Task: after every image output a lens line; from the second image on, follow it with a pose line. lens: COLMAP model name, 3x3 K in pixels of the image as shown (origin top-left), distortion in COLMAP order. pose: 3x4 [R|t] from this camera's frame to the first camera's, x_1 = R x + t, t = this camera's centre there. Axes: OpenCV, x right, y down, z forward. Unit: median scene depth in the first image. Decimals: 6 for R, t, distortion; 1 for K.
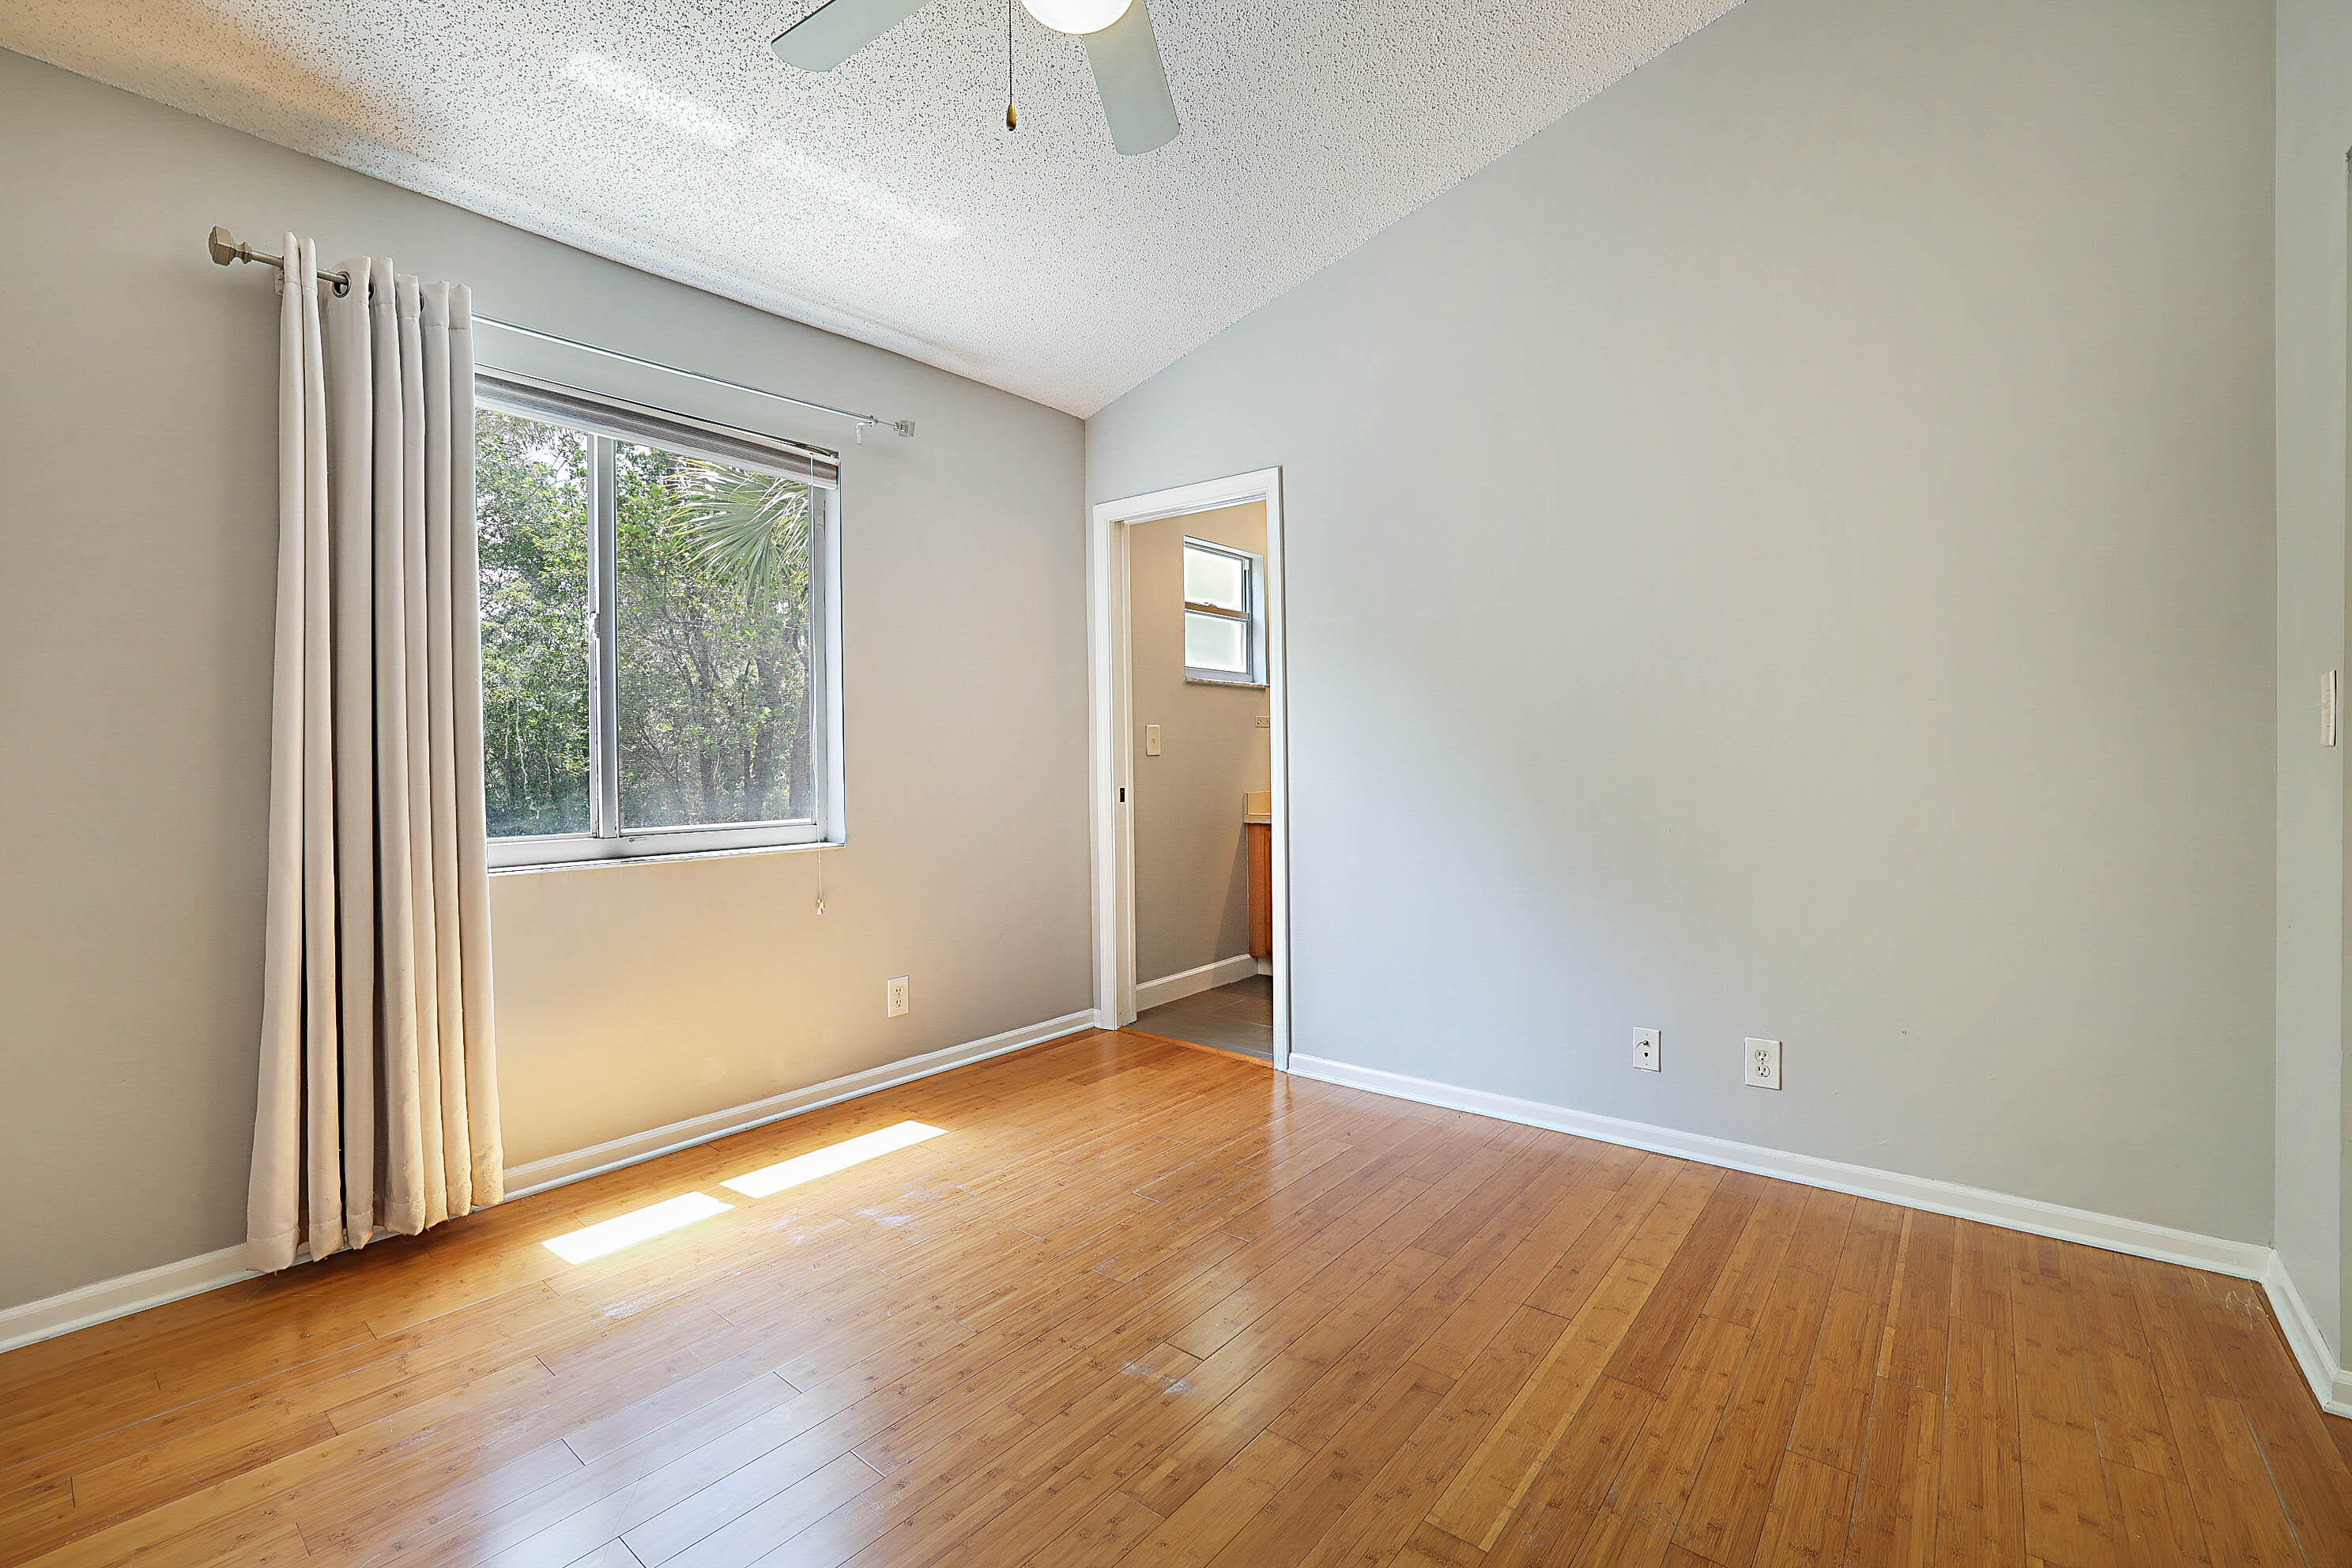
lens RADIAL K [[1014.7, 0, 1200.9], [0, 1014.7, 770.6], [0, 0, 1]] dist [-0.063485, 0.023898]
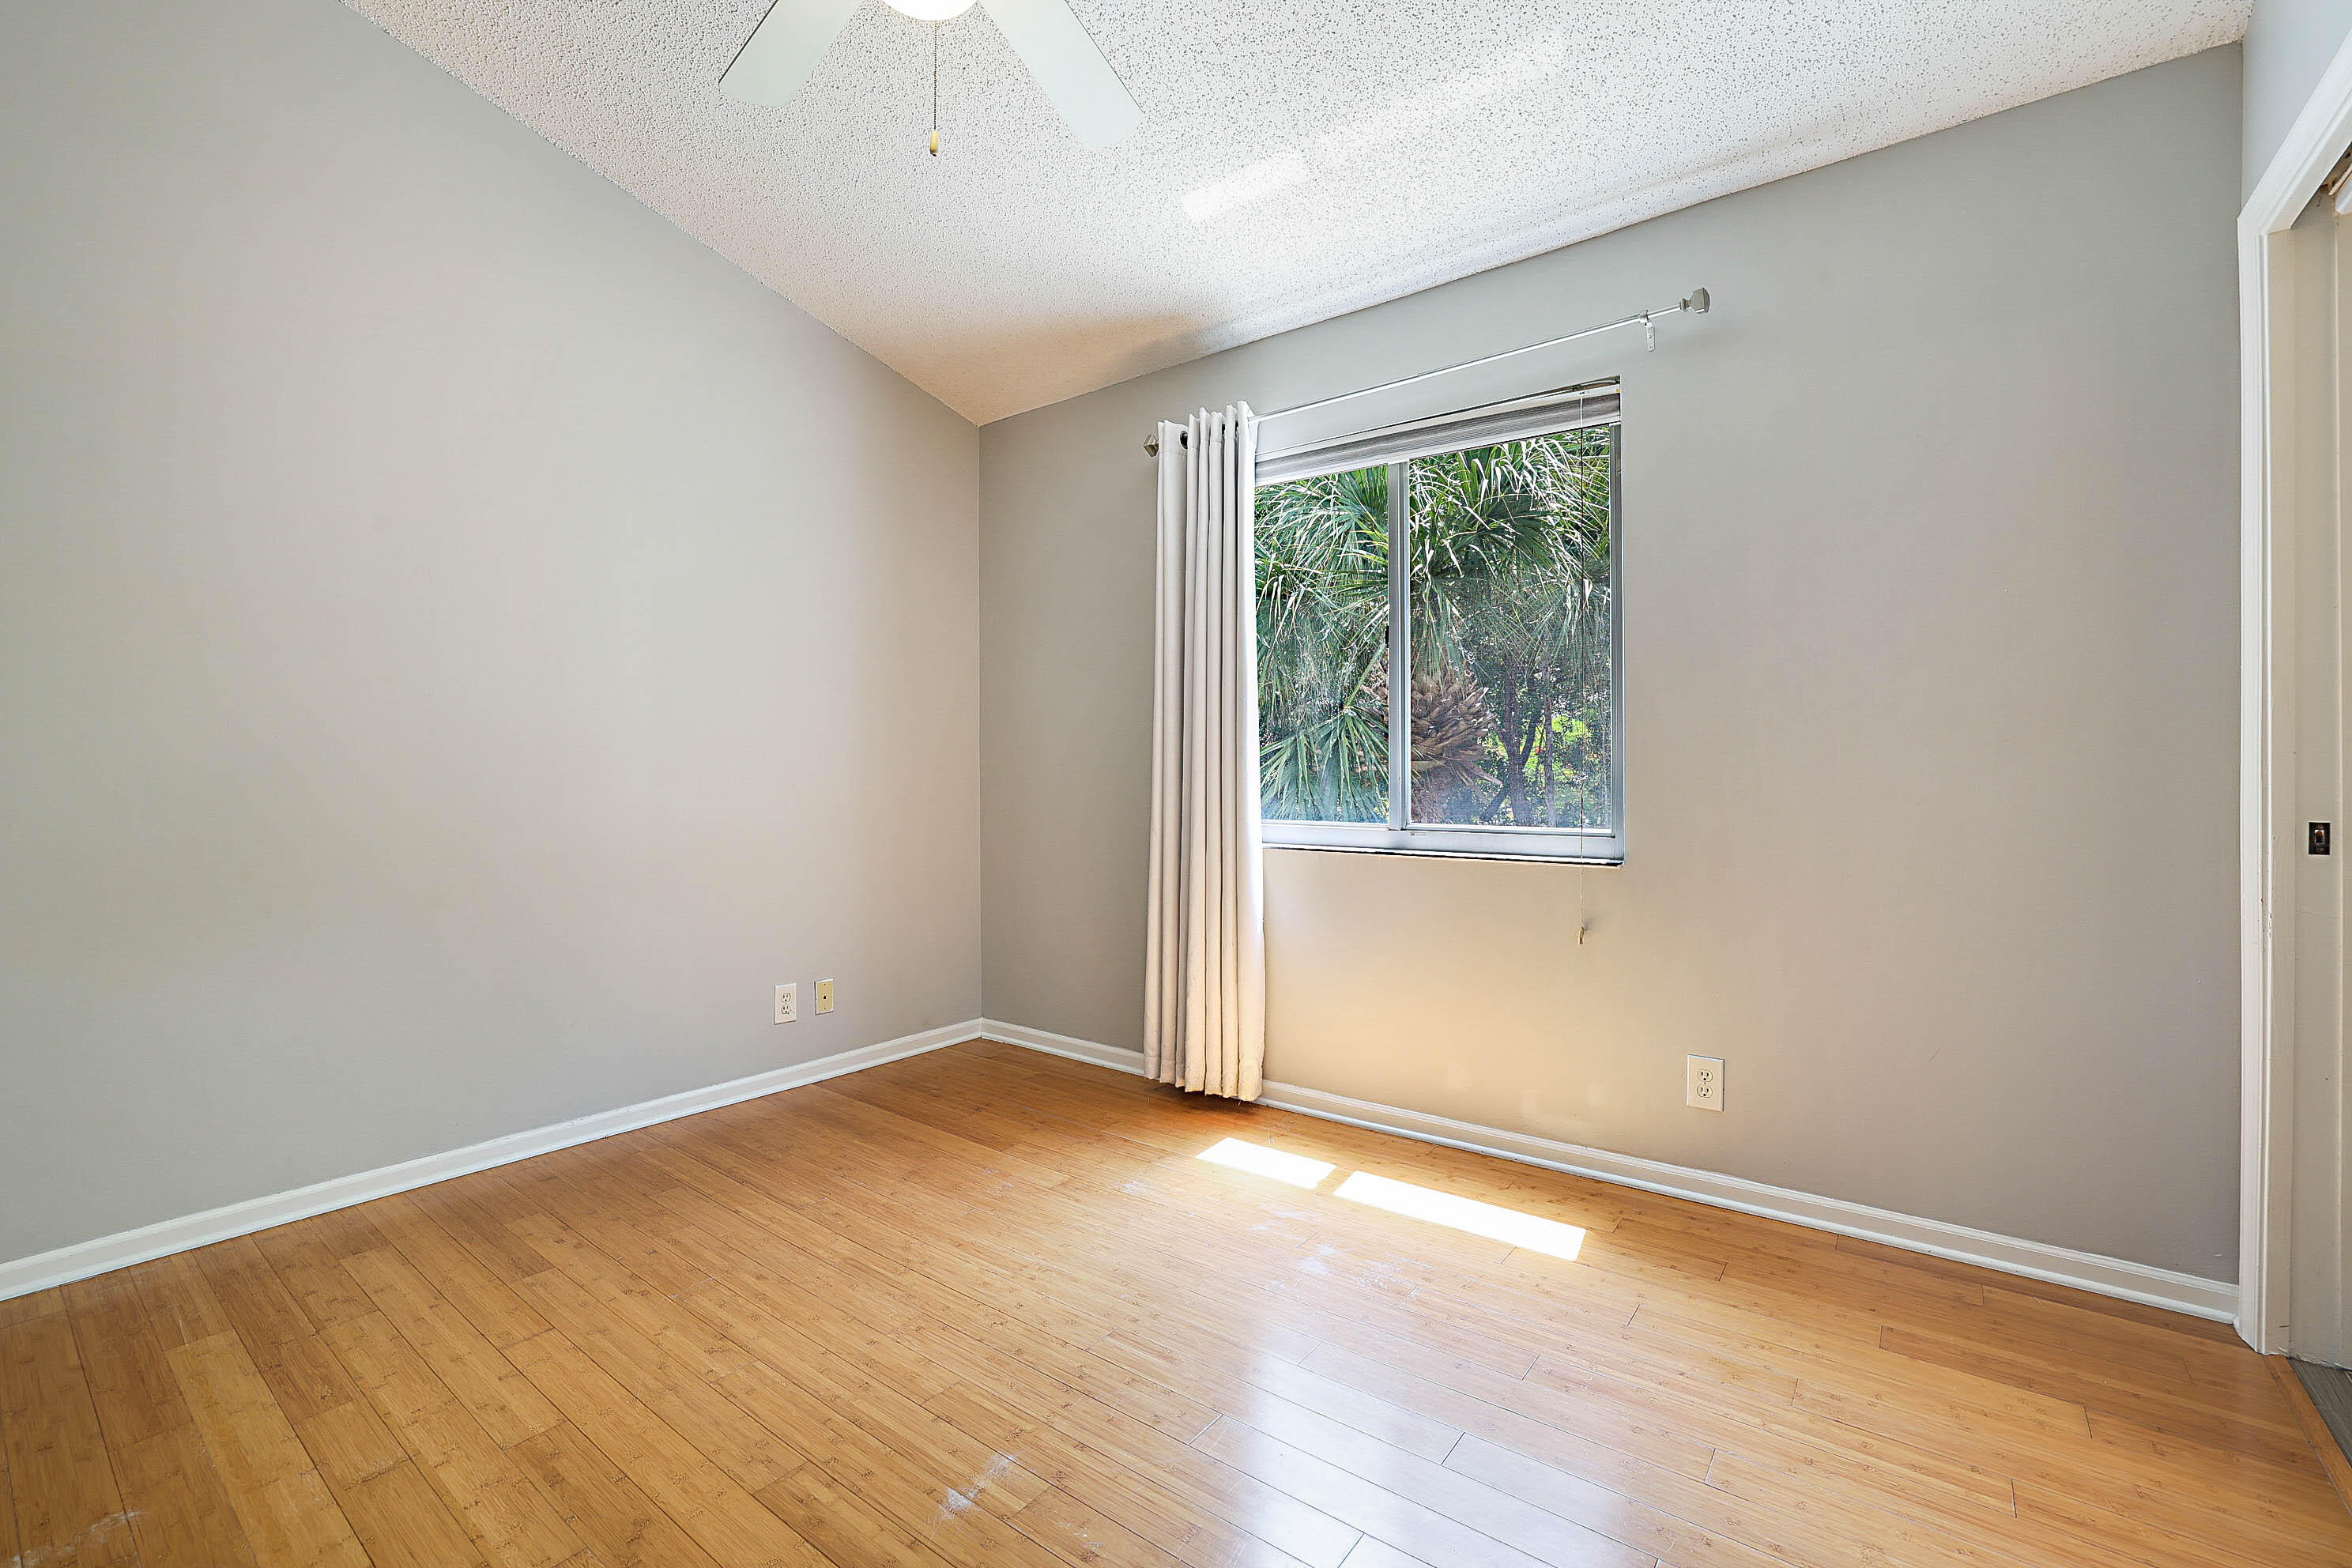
lens RADIAL K [[1034.1, 0, 1177.8], [0, 1034.1, 768.8], [0, 0, 1]] dist [-0.031660, 0.008994]
pose [[0.004627, 0.011581, -0.999922, 0.551921], [-0.008426, 0.999898, 0.011542, -0.011061], [0.999954, 0.008372, 0.004724, 0.772514]]
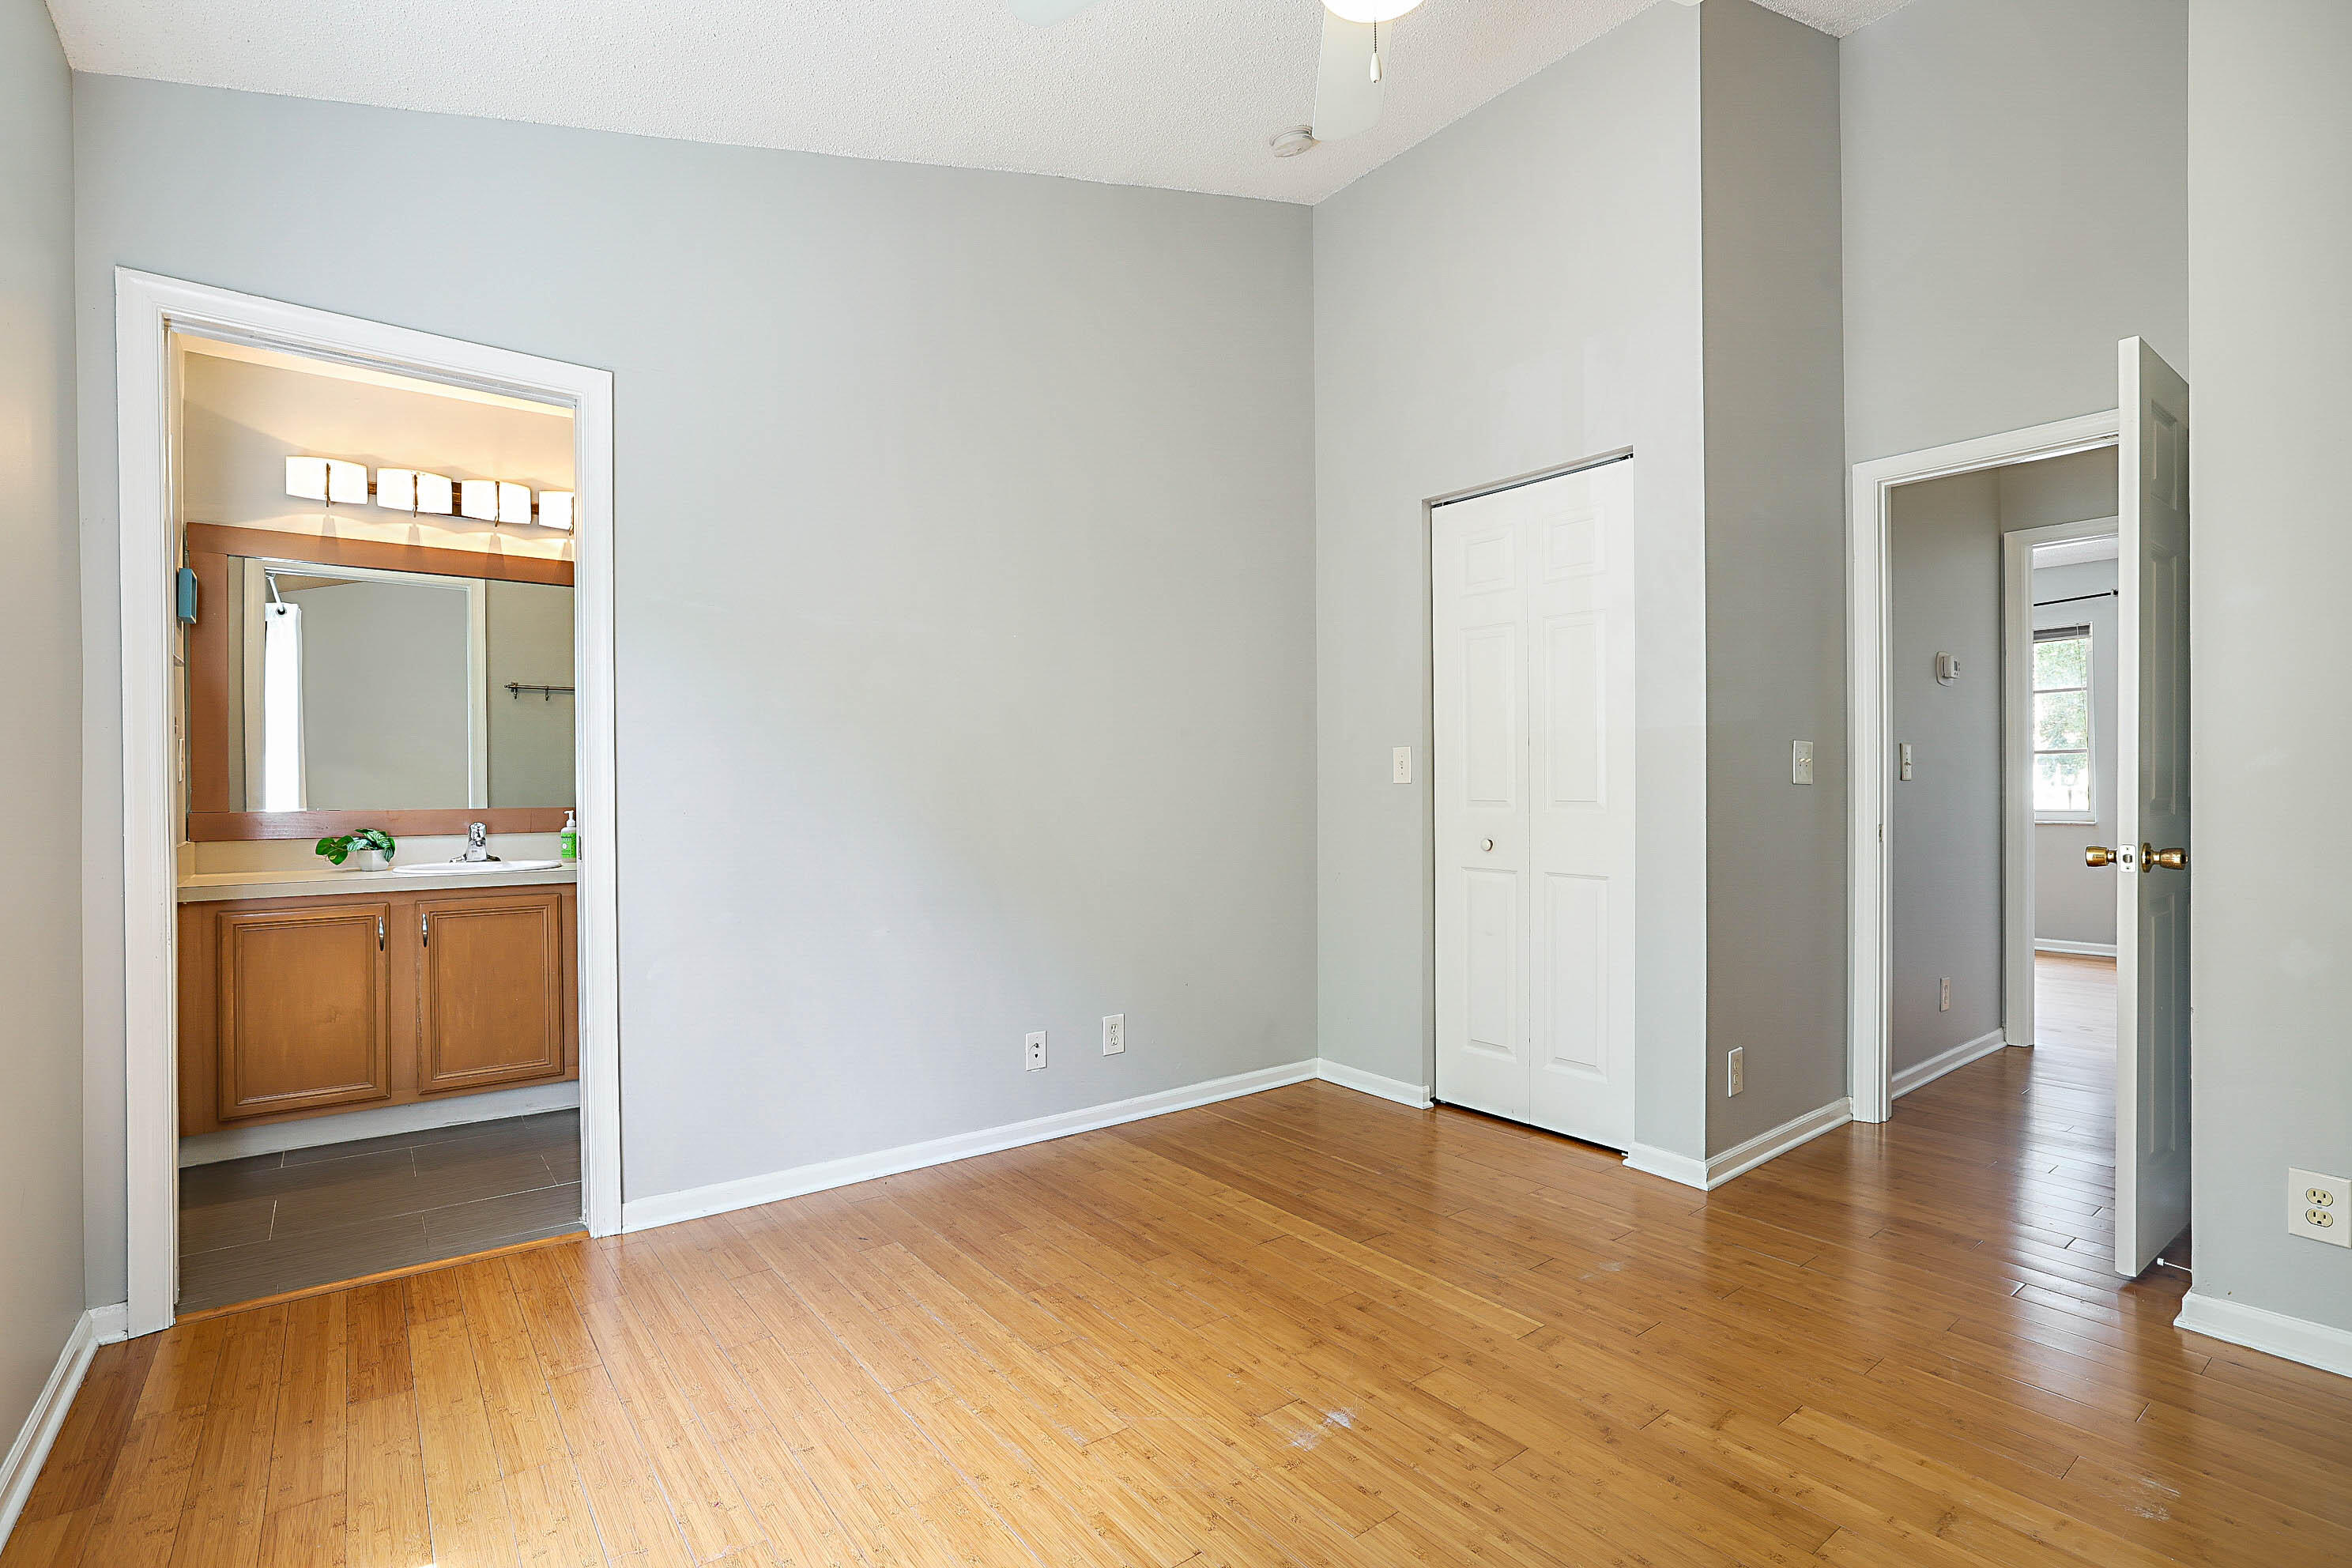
lens RADIAL K [[1074.1, 0, 1186.4], [0, 1074.1, 789.7], [0, 0, 1]] dist [-0.024830, 0.000835]
pose [[0.241024, 0.006157, 0.970500, -0.716759], [0.009819, 0.999913, -0.008782, 0.000634], [-0.970470, 0.011646, 0.240943, 0.580513]]
